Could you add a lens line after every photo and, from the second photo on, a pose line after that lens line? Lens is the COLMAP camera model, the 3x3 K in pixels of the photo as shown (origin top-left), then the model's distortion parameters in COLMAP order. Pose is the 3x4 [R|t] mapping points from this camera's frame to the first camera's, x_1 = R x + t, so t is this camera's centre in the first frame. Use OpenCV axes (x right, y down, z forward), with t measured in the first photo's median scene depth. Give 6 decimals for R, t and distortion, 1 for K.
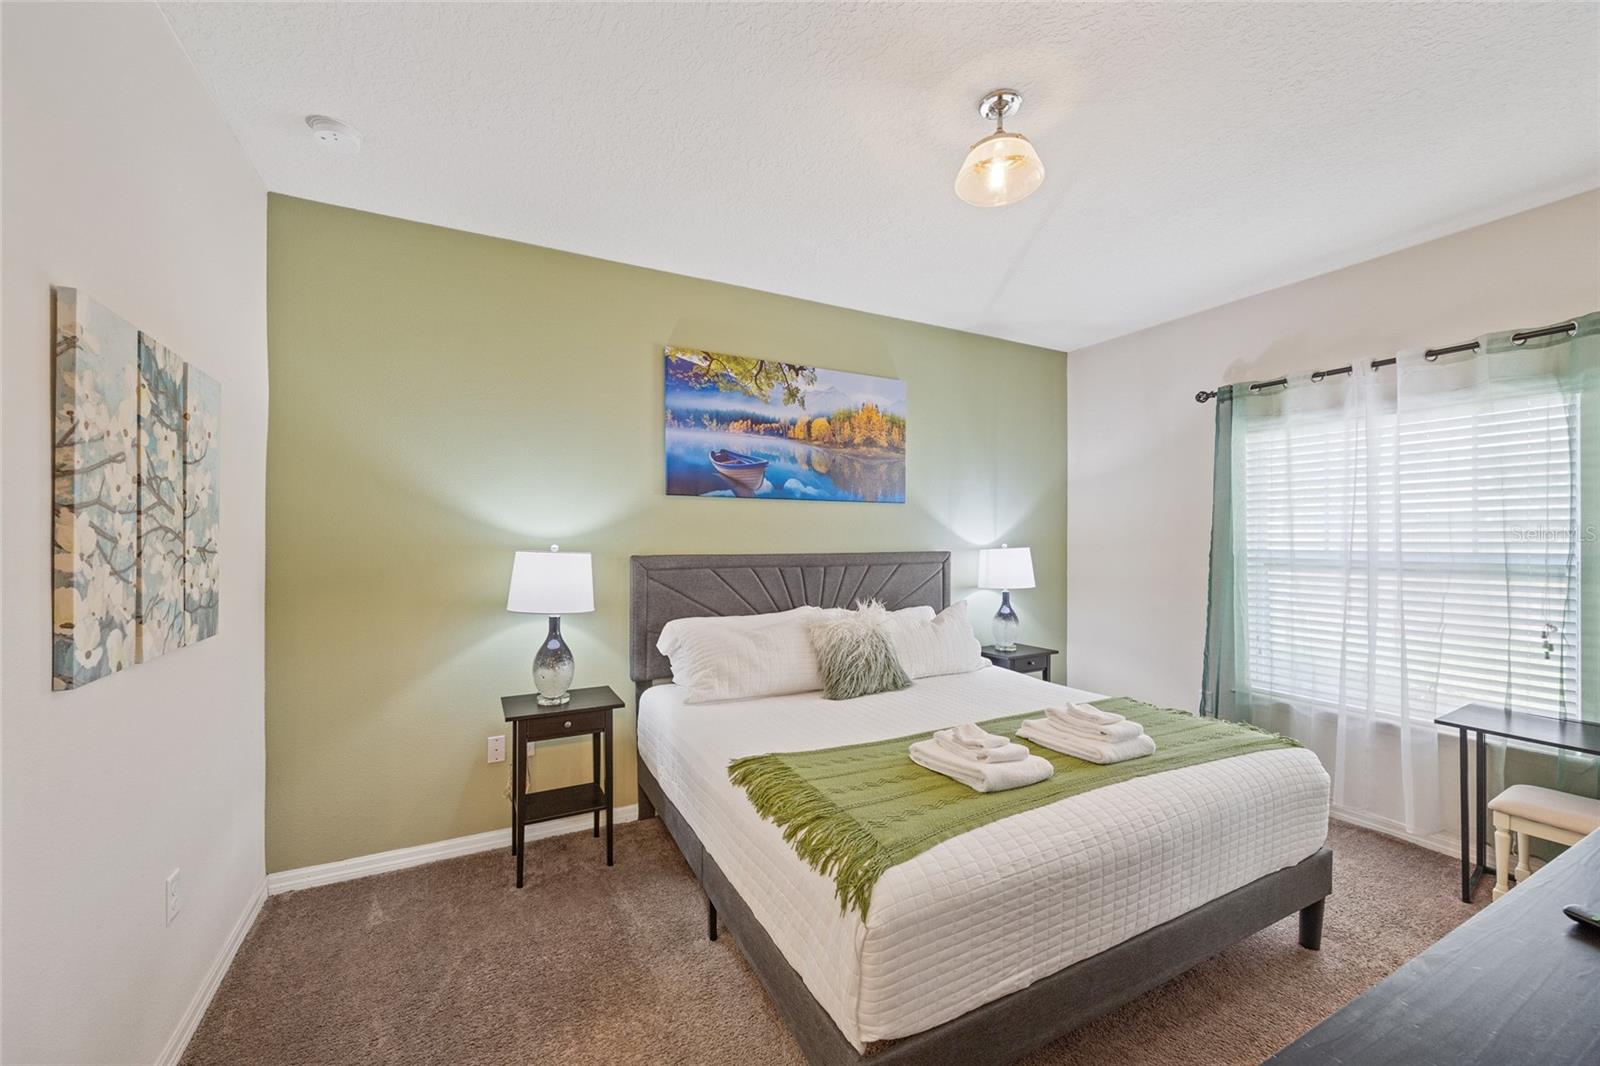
lens RADIAL K [[625.9, 0, 799.7], [0, 625.9, 534.7], [0, 0, 1]] dist [-0.000205, 0.000479]
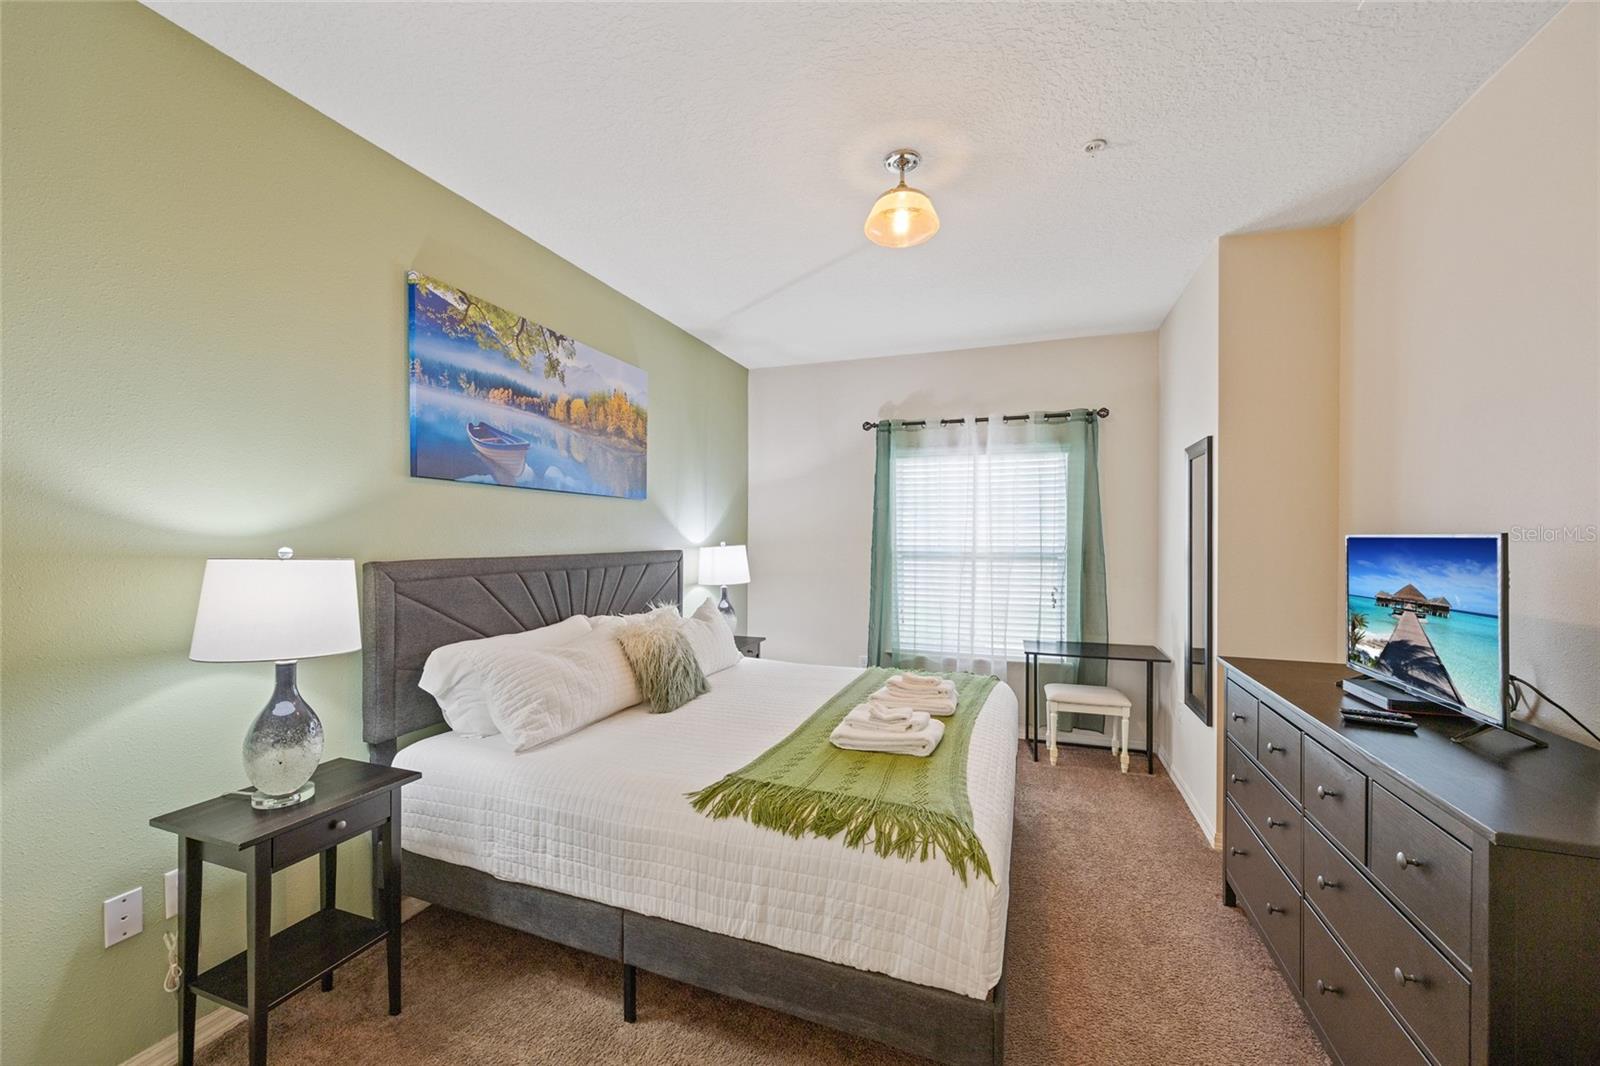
lens RADIAL K [[625.9, 0, 799.0], [0, 625.9, 535.5], [0, 0, 1]] dist [-0.000205, 0.000479]
pose [[0.740854, 0.001520, 0.671665, -0.368576], [-0.004352, 0.999987, 0.002537, 0.000450], [-0.671652, -0.004803, 0.740851, 0.167156]]
